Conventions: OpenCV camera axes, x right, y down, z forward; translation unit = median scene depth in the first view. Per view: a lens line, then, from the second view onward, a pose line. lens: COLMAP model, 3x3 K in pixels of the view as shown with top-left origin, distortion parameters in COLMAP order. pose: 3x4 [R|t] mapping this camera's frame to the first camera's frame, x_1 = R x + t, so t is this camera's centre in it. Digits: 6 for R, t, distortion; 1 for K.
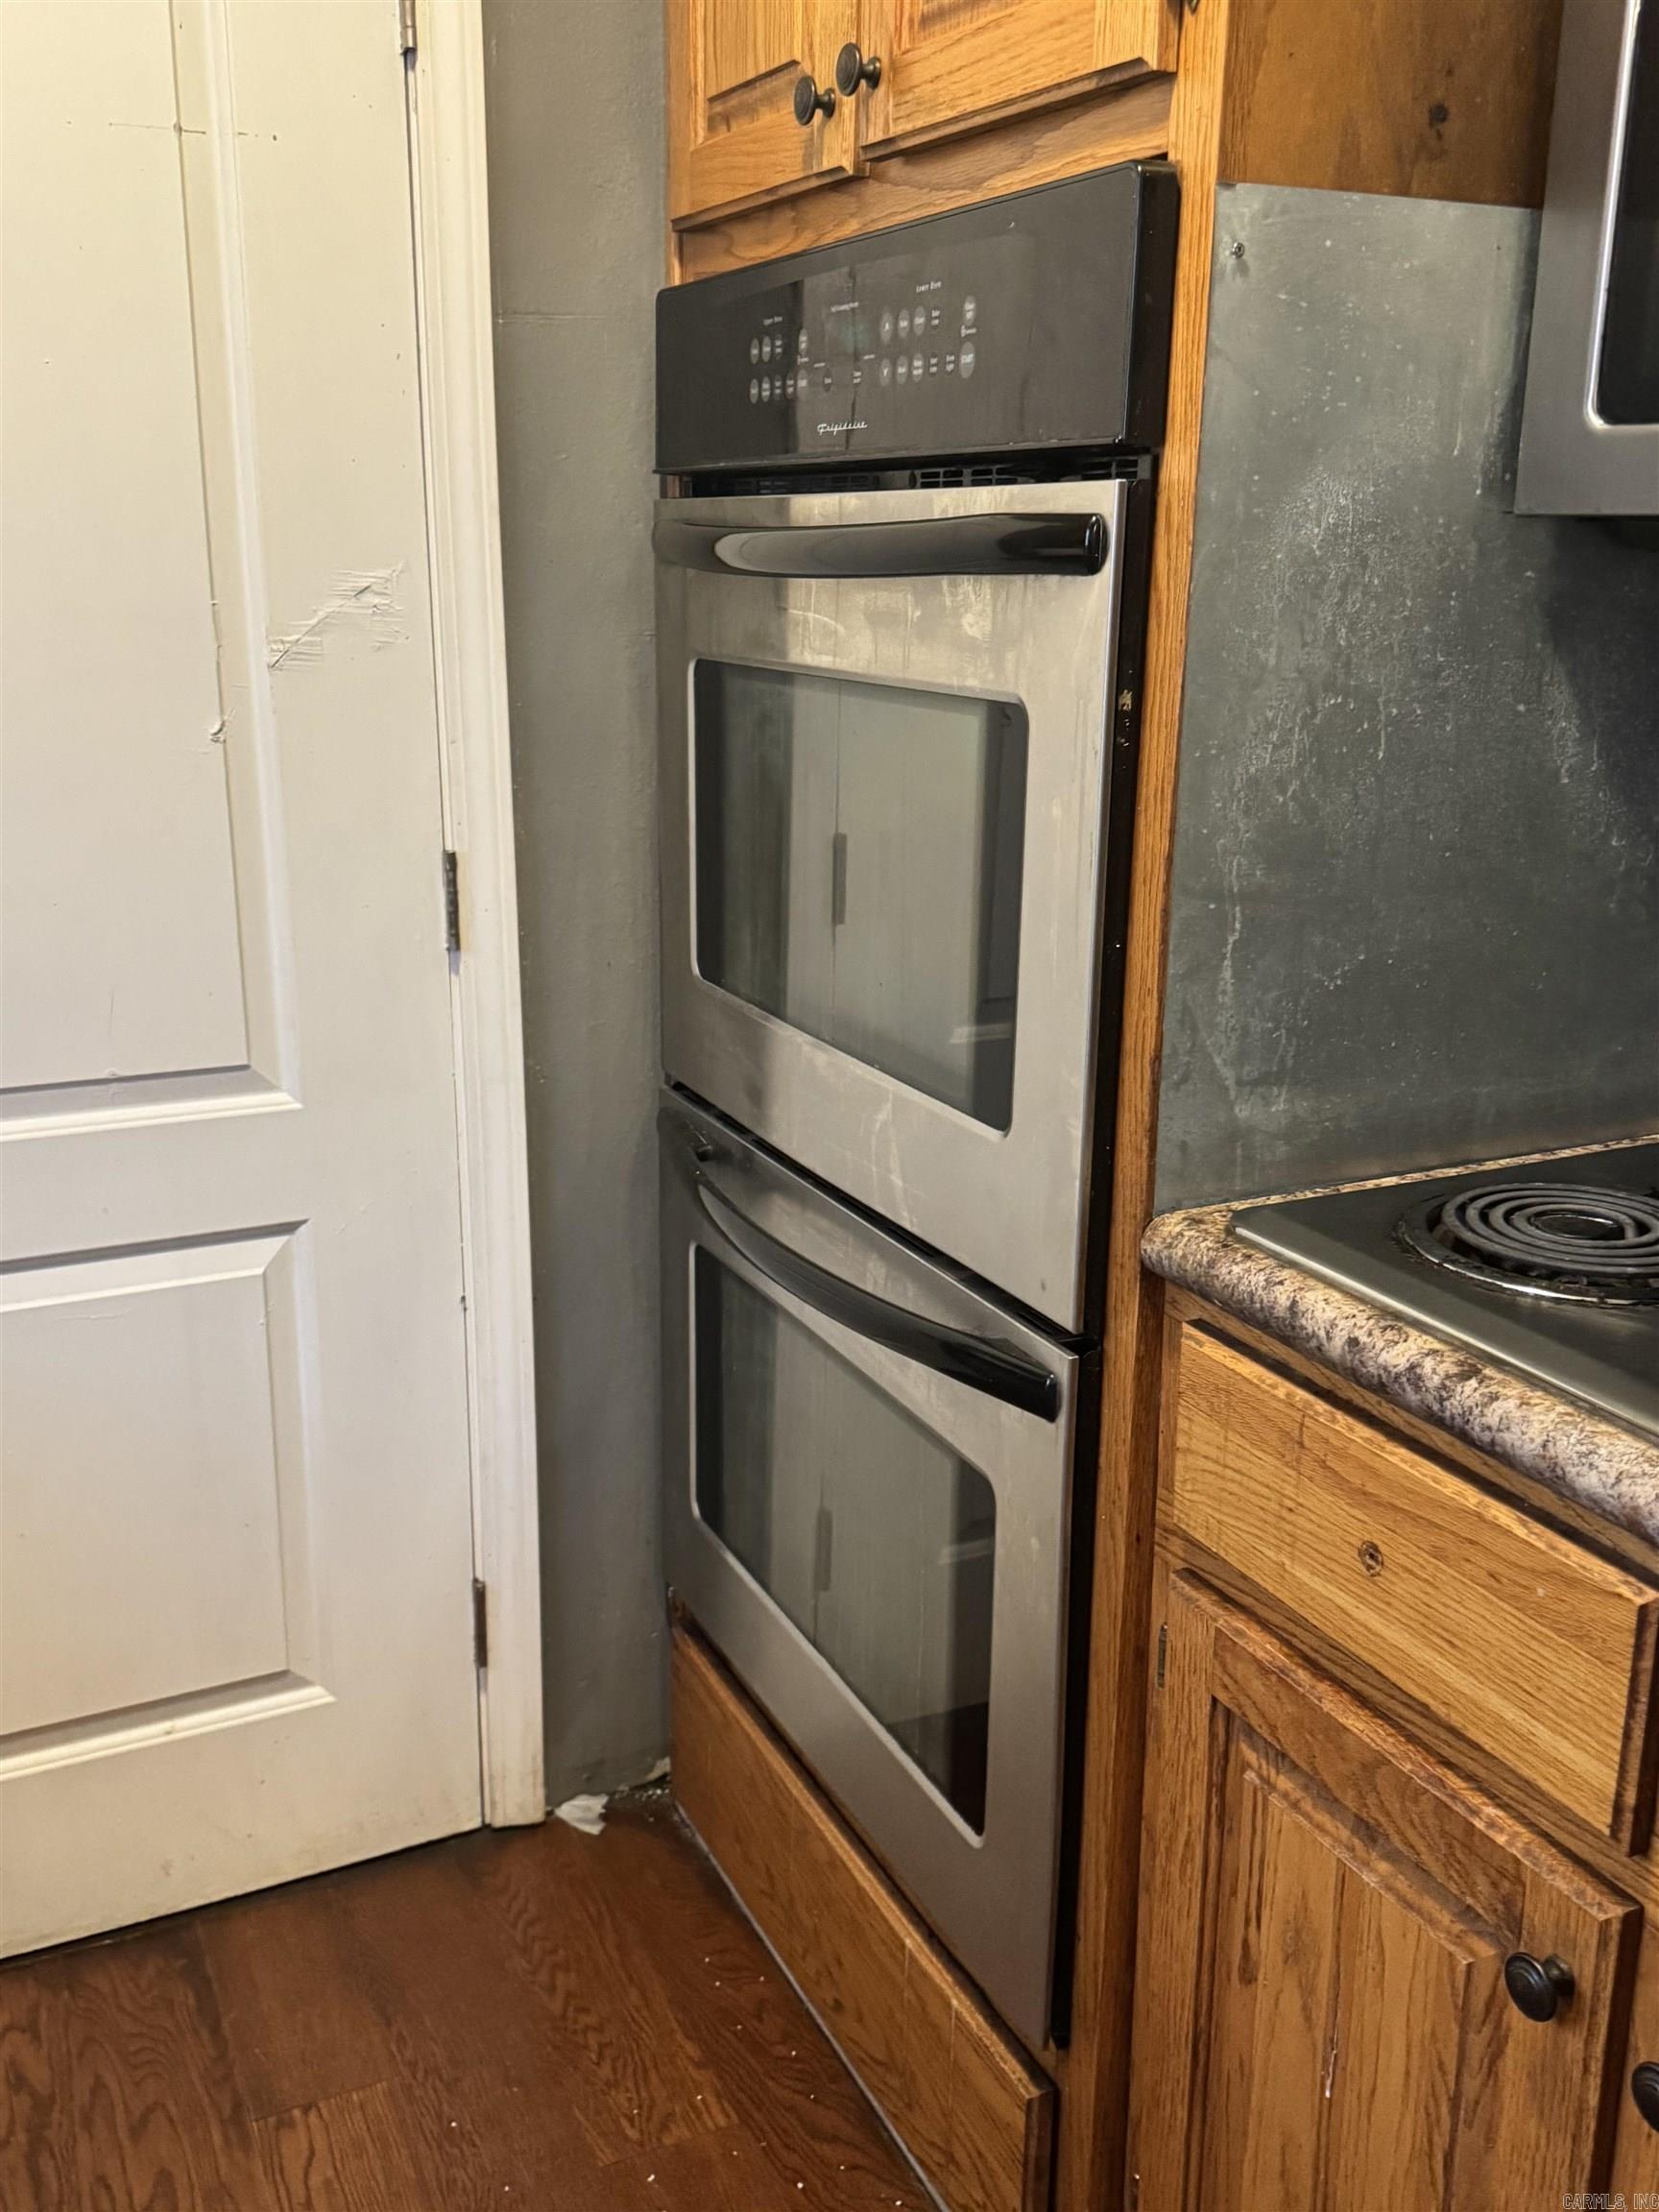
lens RADIAL K [[2038.8, 0, 829.5], [0, 2038.8, 1106.0], [0, 0, 1]] dist [0.067947, 0.000543]
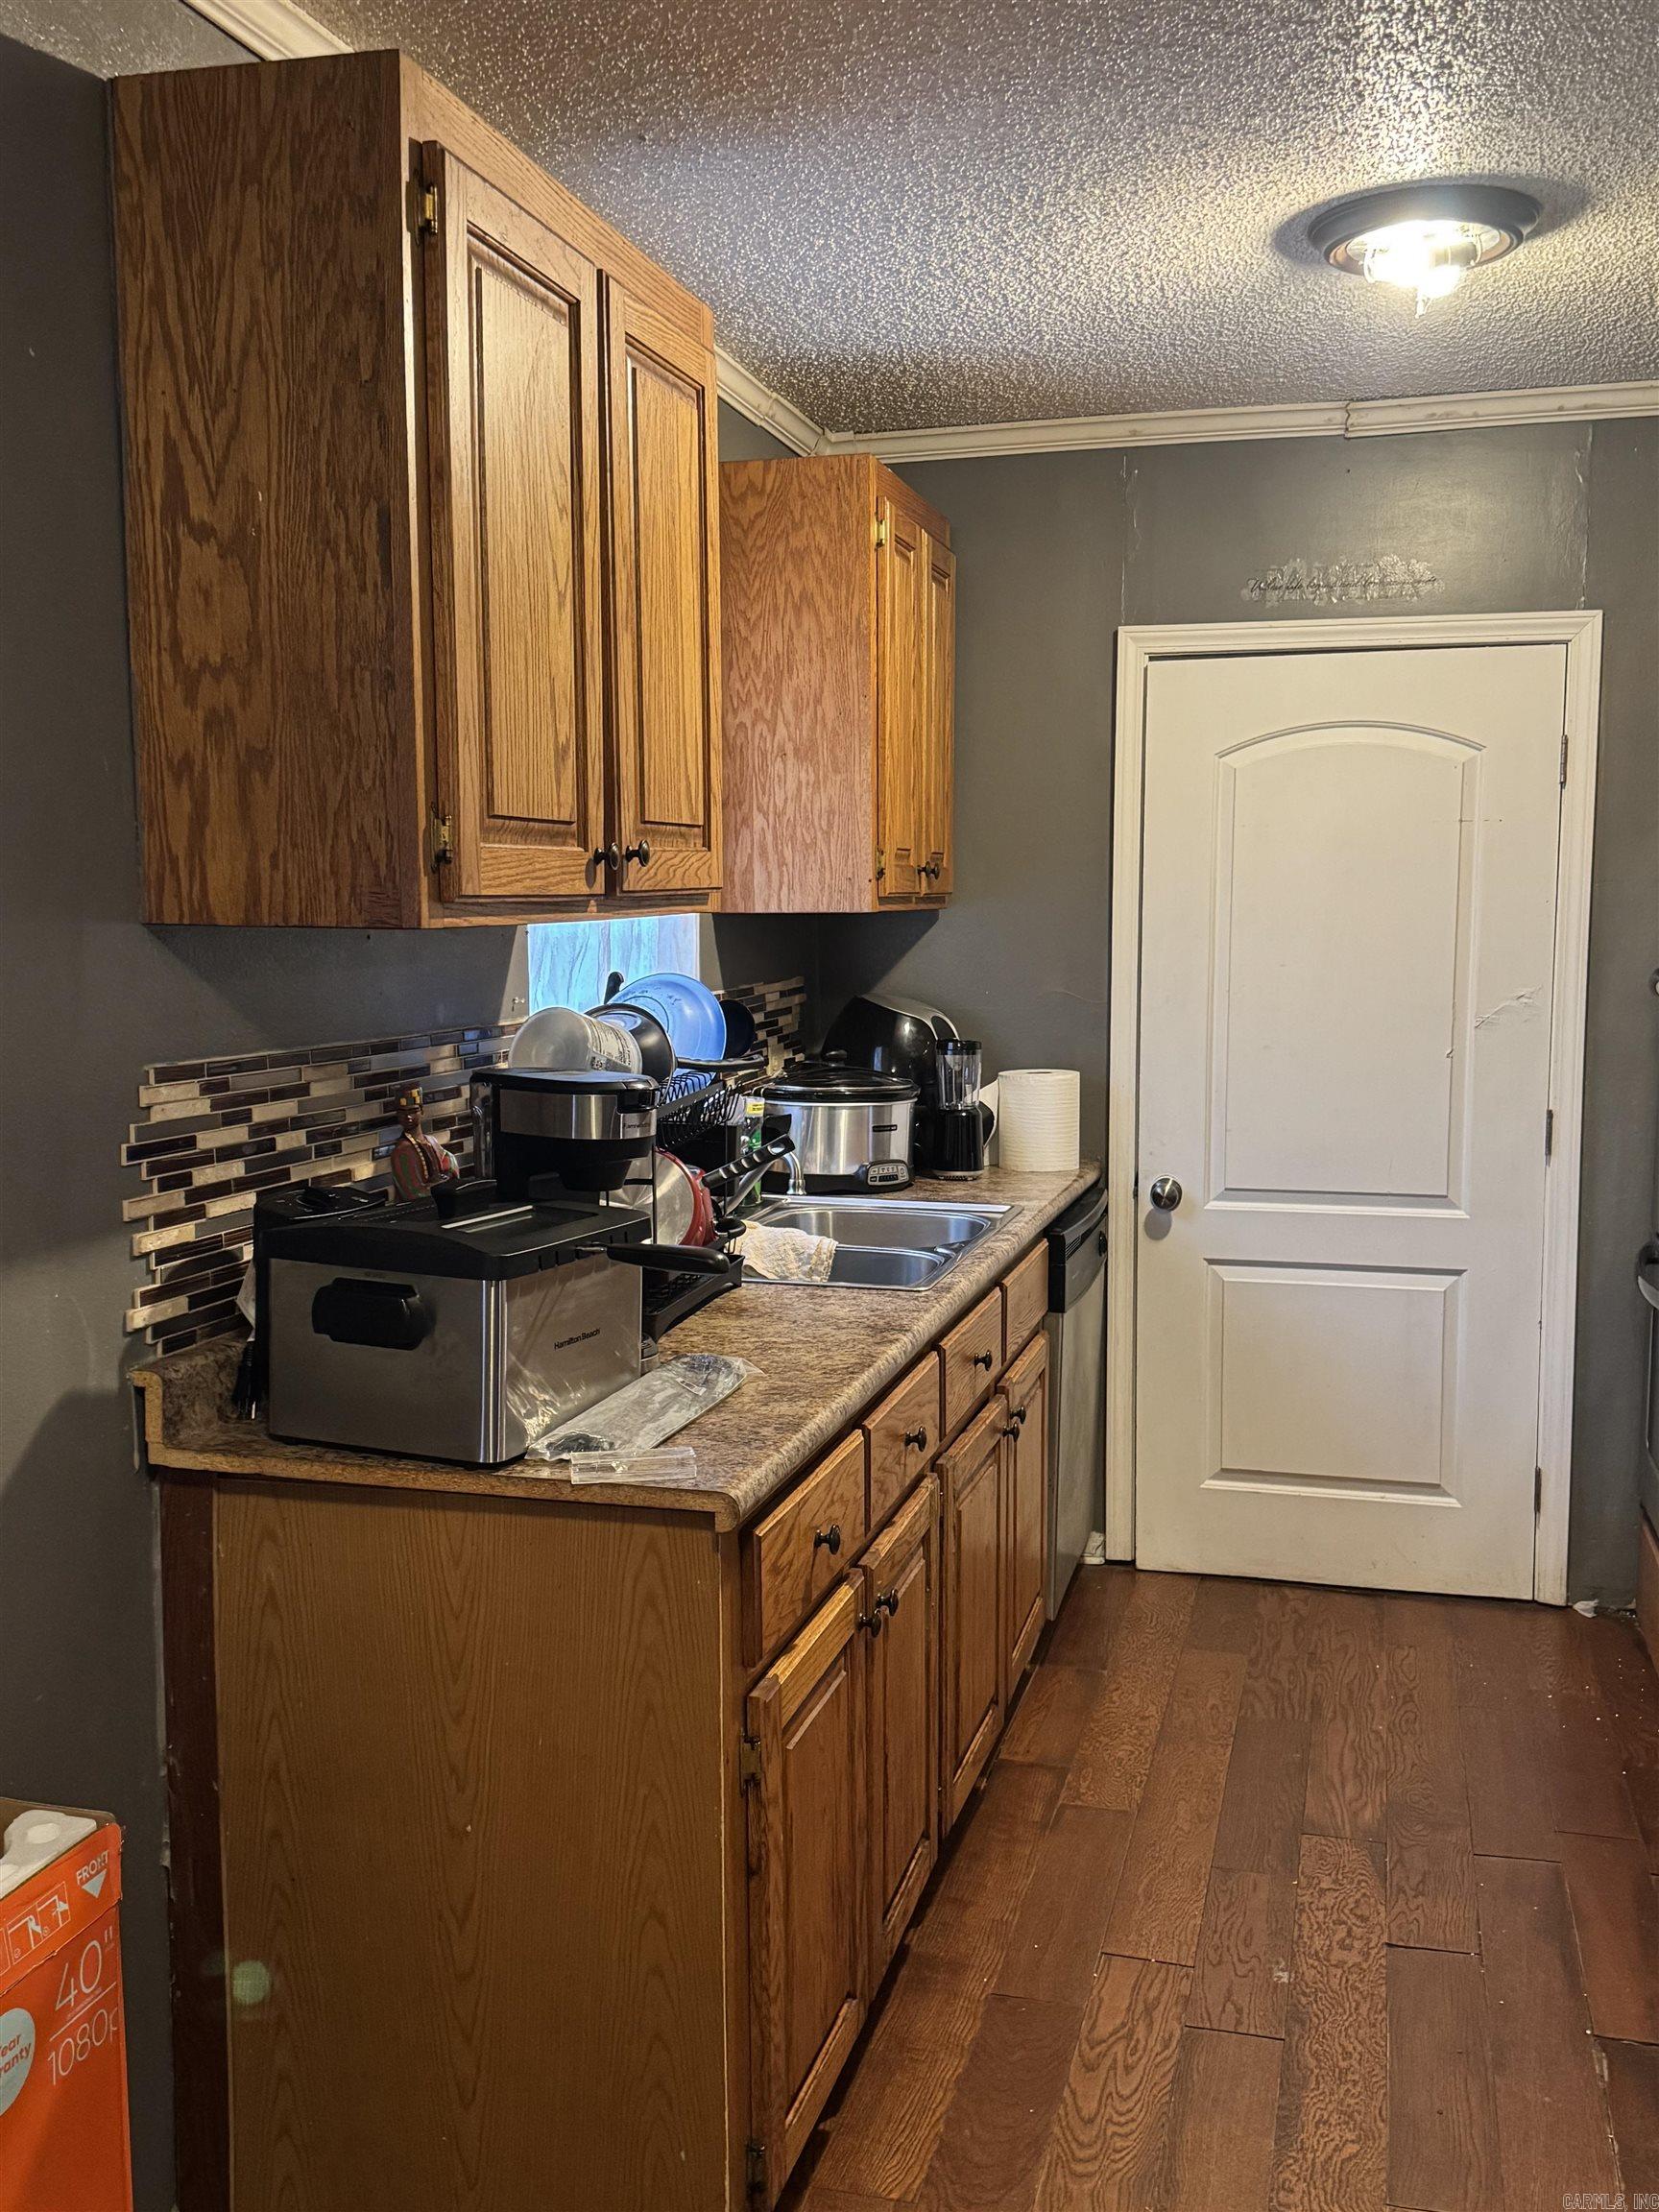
lens RADIAL K [[2038.8, 0, 829.5], [0, 2038.8, 1106.0], [0, 0, 1]] dist [0.067947, 0.000543]
pose [[0.757952, 0.058980, -0.649639, 0.637658], [-0.166232, 0.980488, -0.104931, 0.223305], [0.630774, 0.187523, 0.752967, -1.111531]]
